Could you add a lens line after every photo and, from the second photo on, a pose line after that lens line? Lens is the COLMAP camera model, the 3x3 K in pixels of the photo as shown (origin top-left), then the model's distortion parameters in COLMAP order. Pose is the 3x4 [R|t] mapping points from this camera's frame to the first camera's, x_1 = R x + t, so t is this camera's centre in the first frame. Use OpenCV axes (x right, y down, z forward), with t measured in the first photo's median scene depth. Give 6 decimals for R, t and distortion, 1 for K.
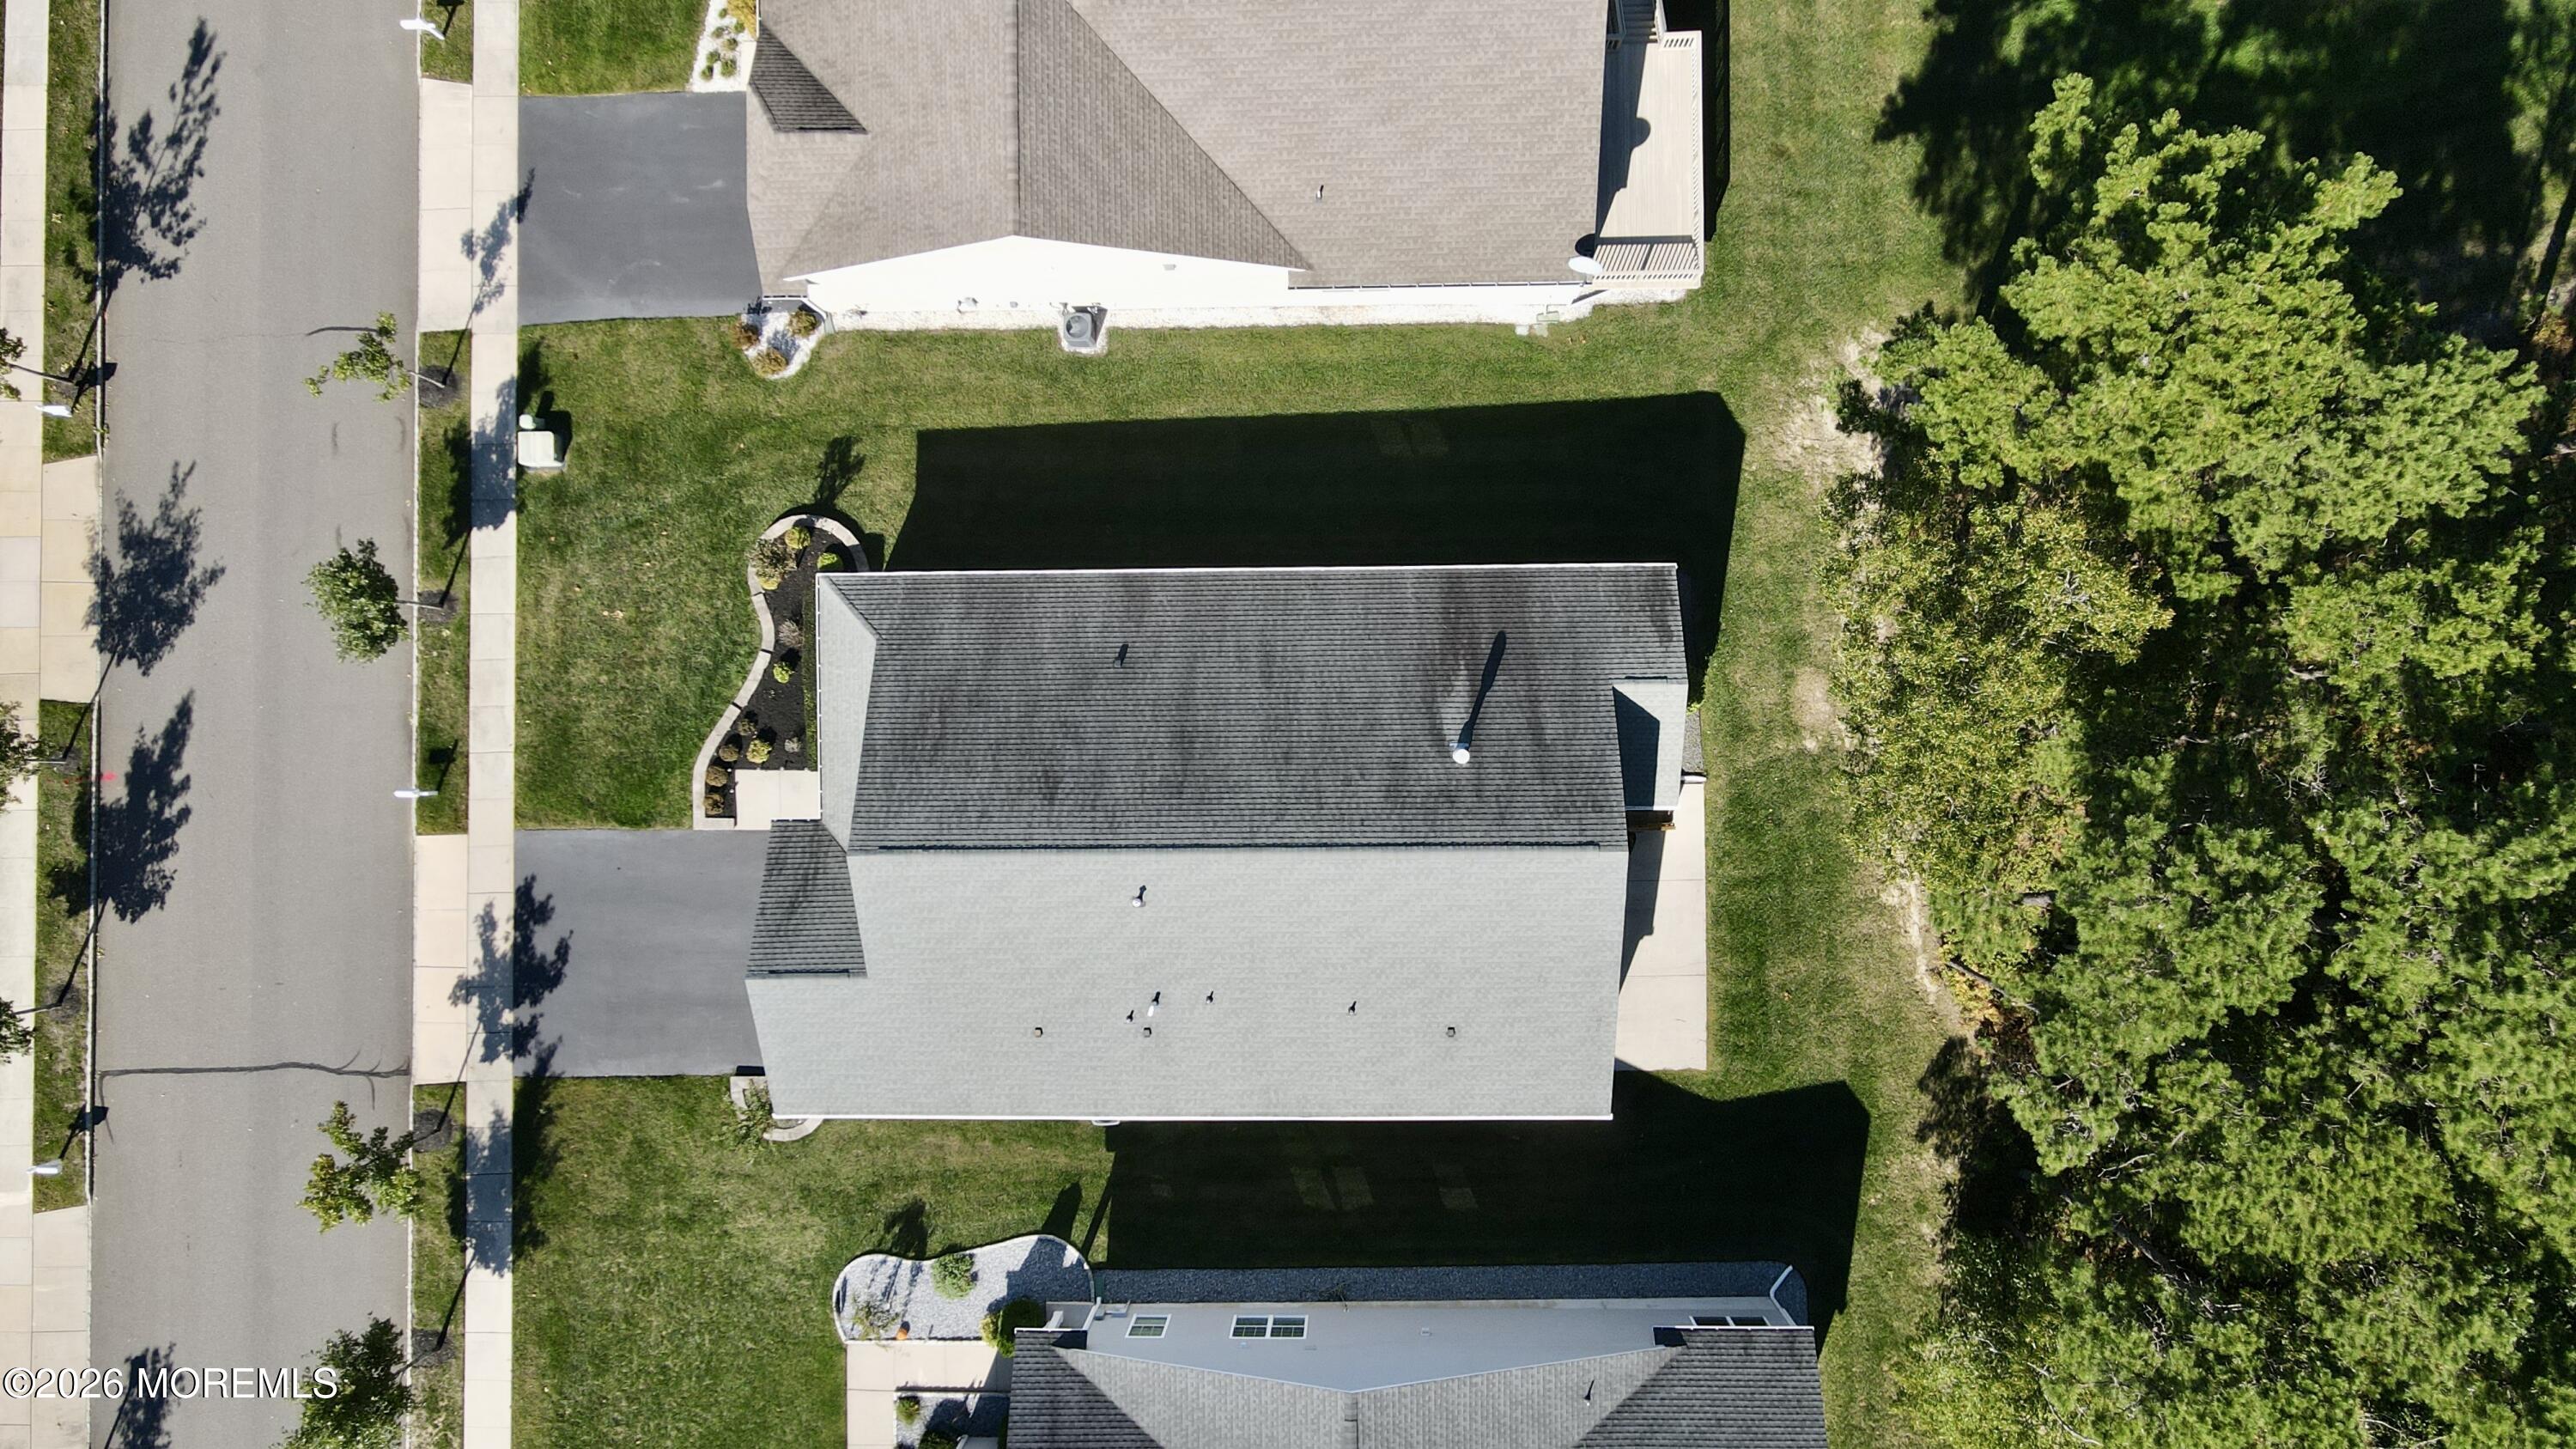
lens RADIAL K [[1897.7, 0, 1285.9], [0, 1897.7, 726.0], [0, 0, 1]] dist [0.001036, 0.038663]
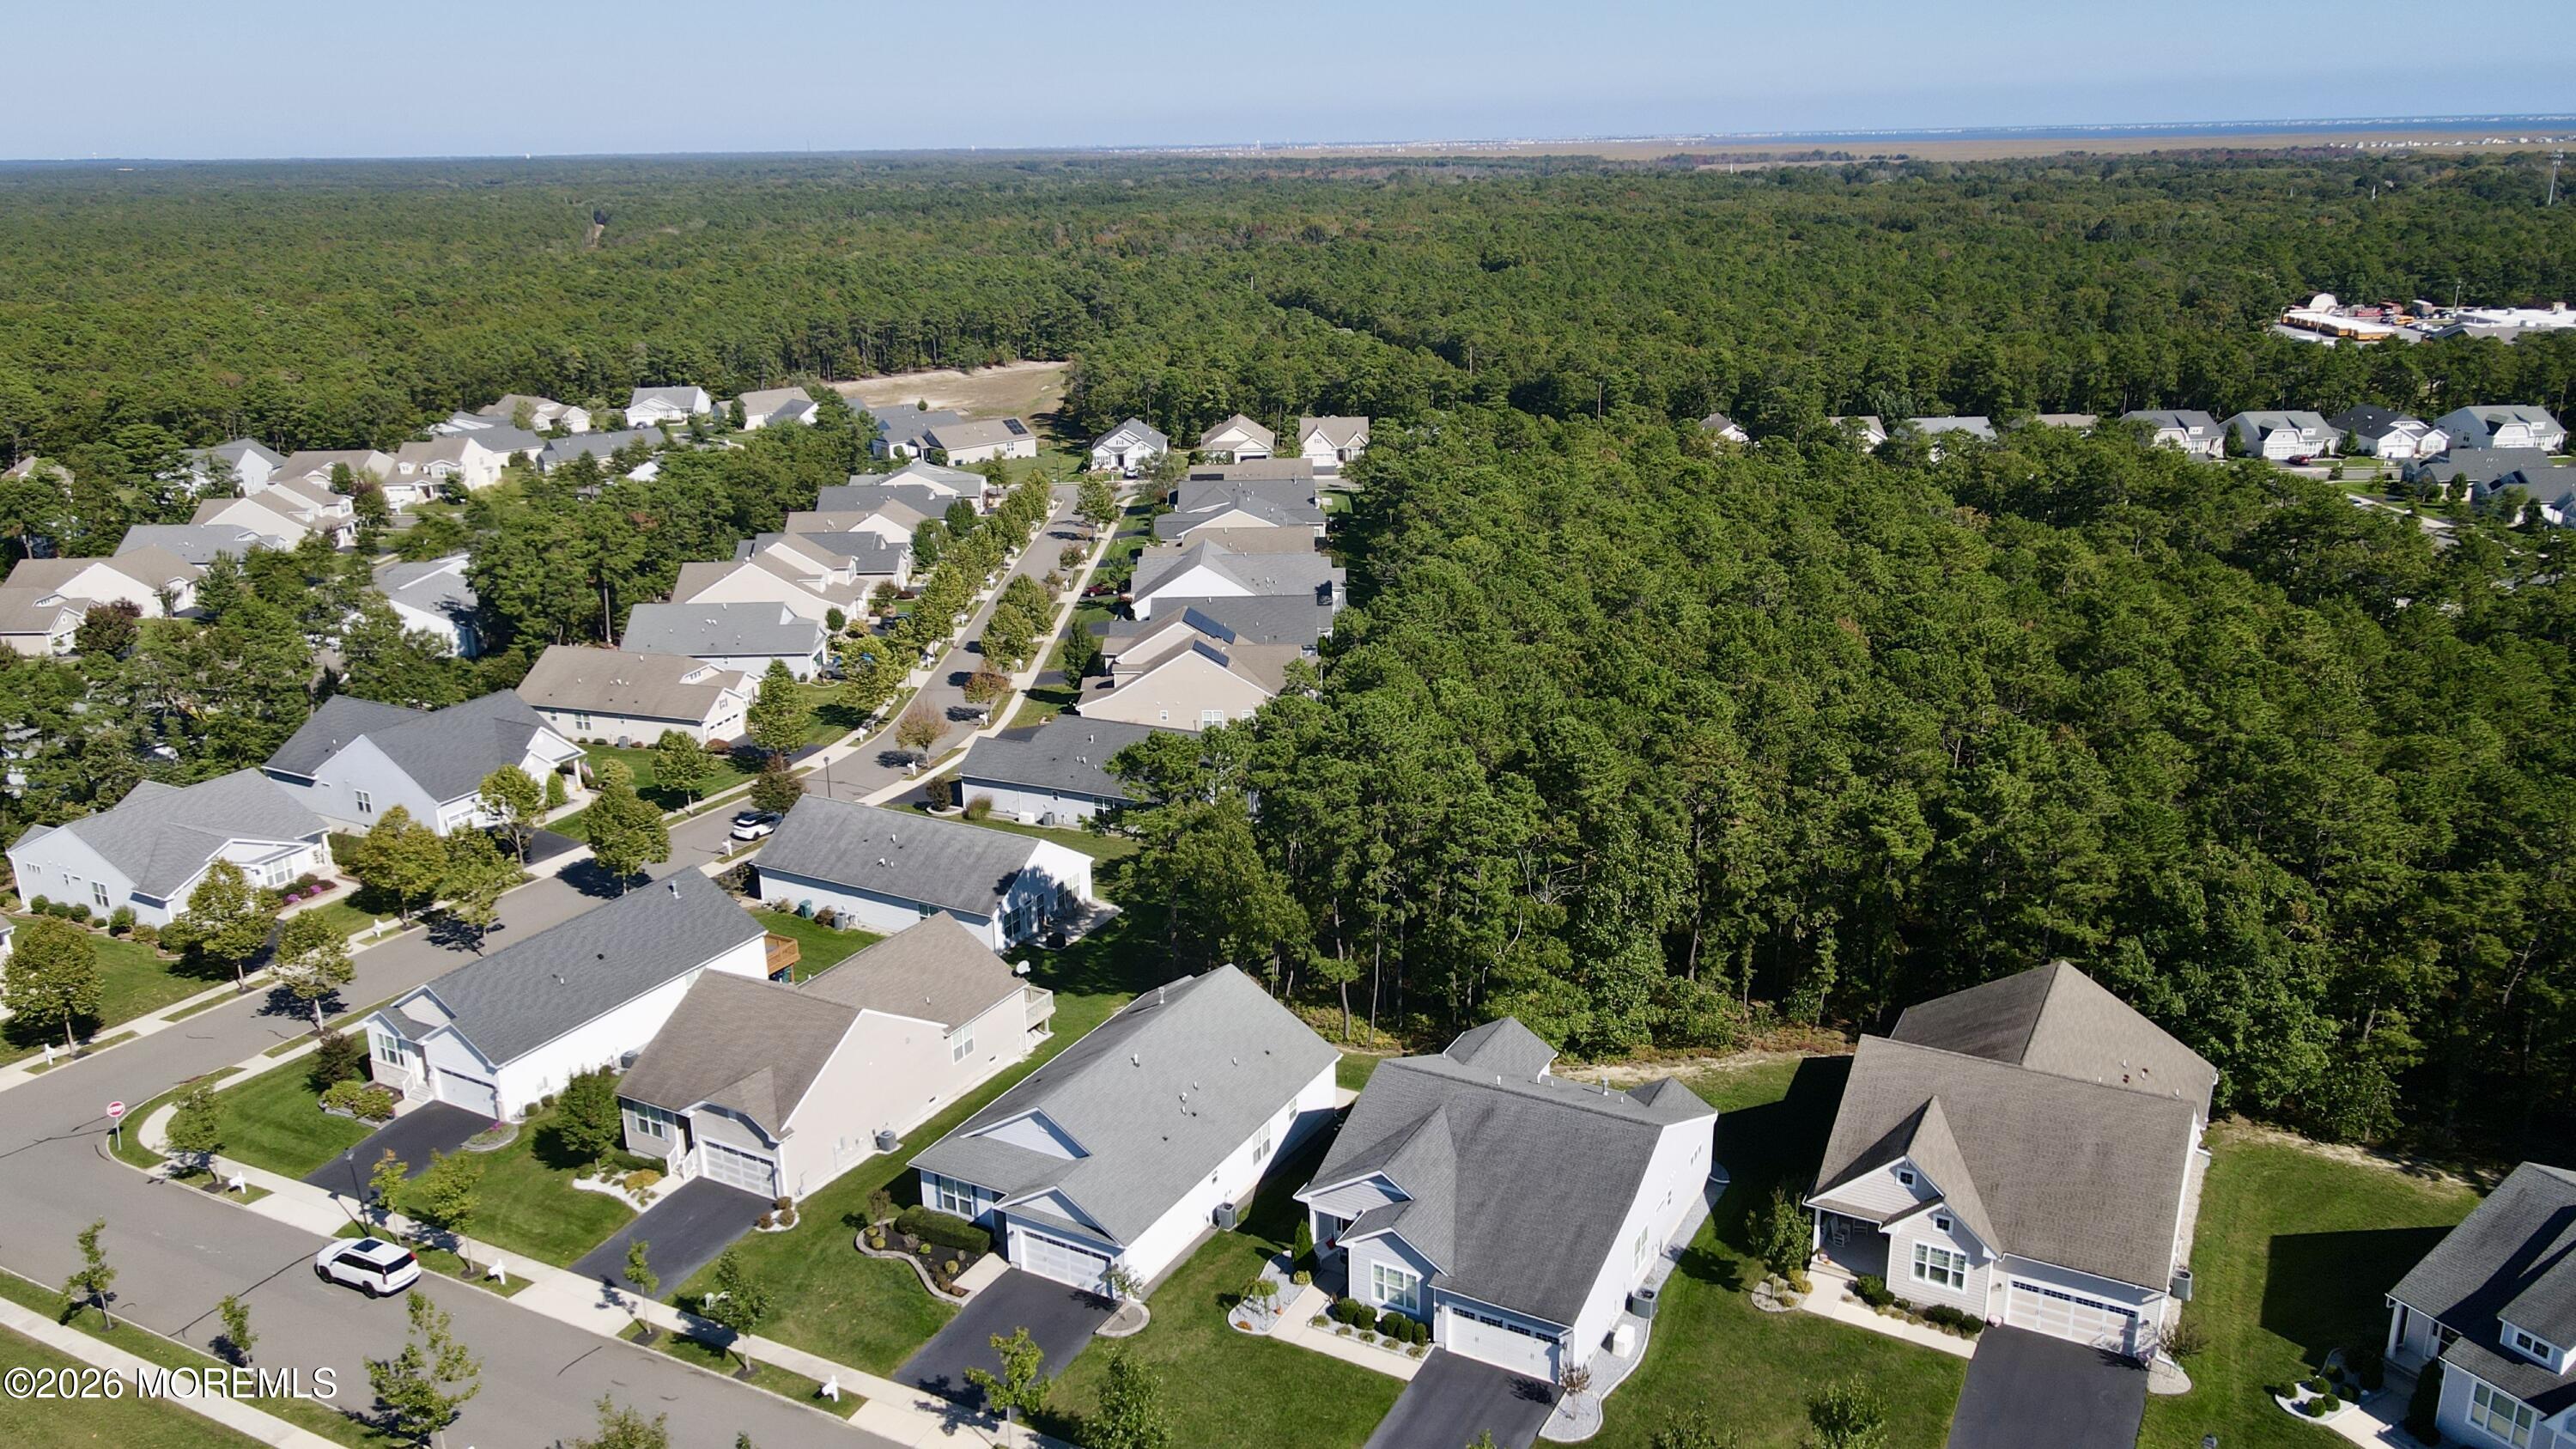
lens RADIAL K [[1897.7, 0, 1286.7], [0, 1897.7, 740.2], [0, 0, 1]] dist [0.001036, 0.038663]
pose [[0.488339, -0.235992, 0.840138, -1.454160], [0.872631, 0.139100, -0.468153, 1.015642], [-0.006383, 0.961748, 0.273862, 0.048859]]
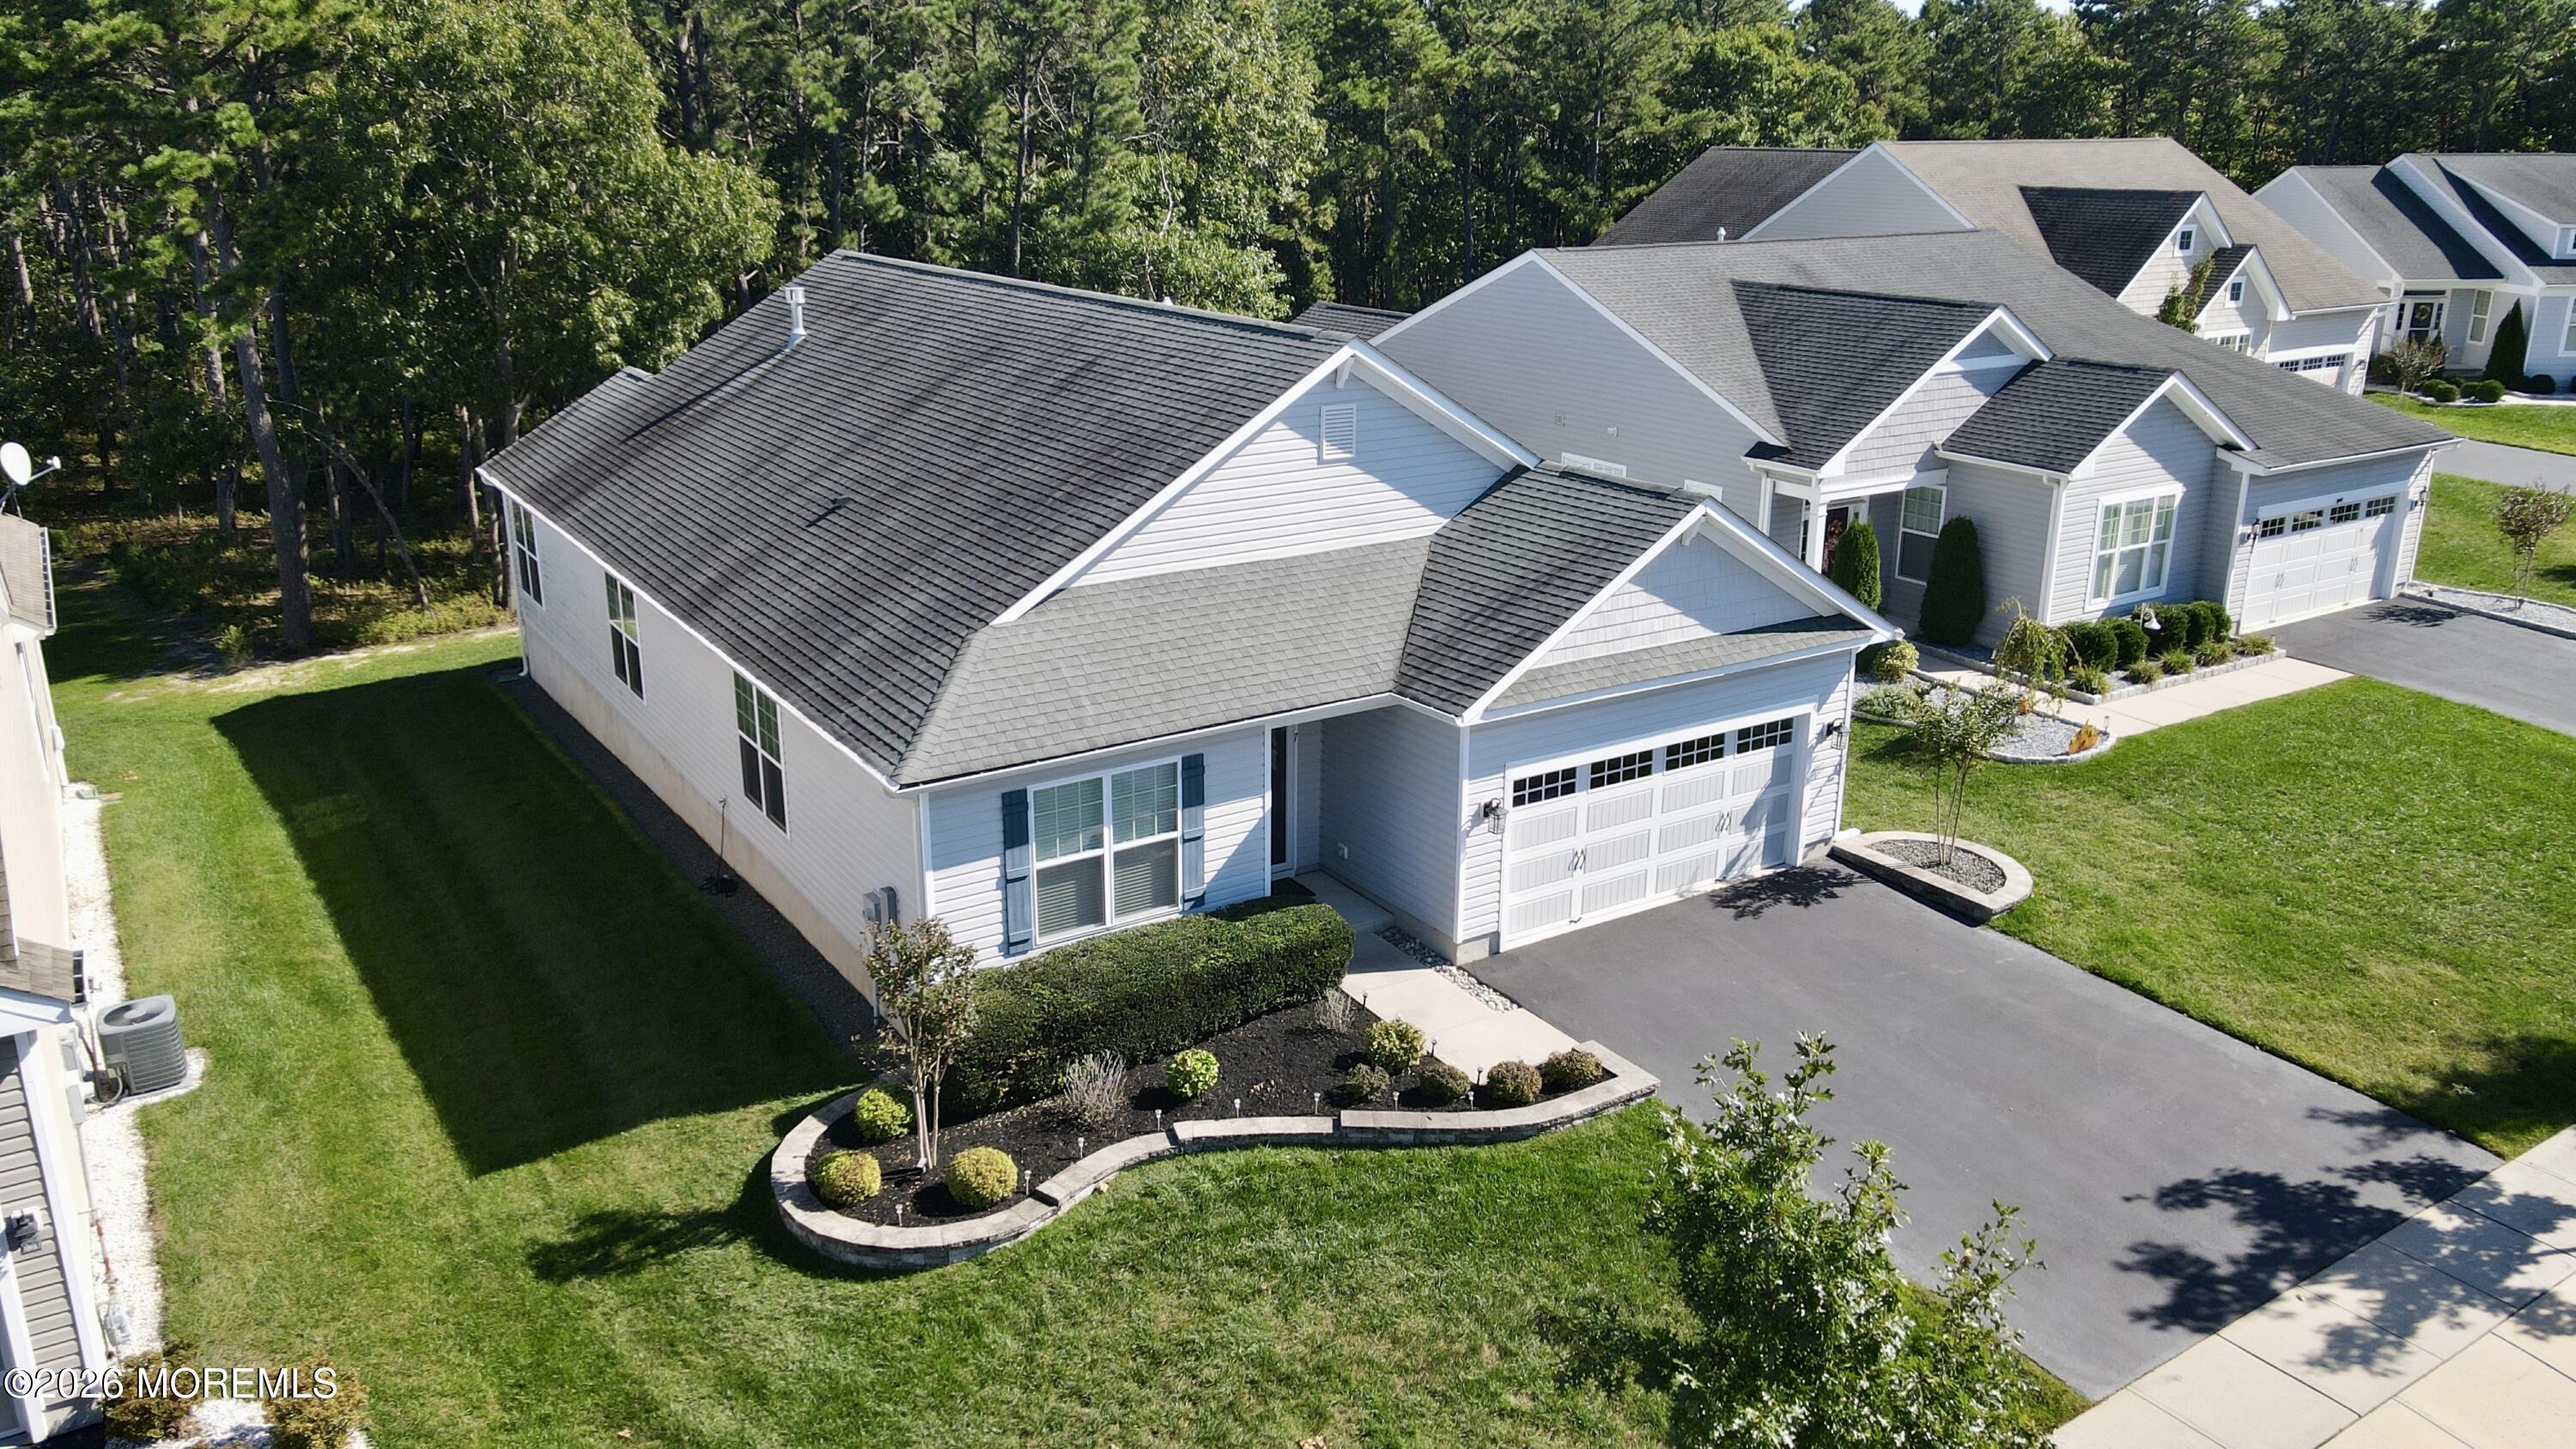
lens RADIAL K [[1897.7, 0, 1286.2], [0, 1897.7, 714.2], [0, 0, 1]] dist [0.001036, 0.038663]
pose [[-0.534413, -0.212570, 0.818057, -0.564985], [0.845041, -0.154514, 0.511890, -0.195759], [0.017589, 0.964852, 0.262205, 0.811423]]
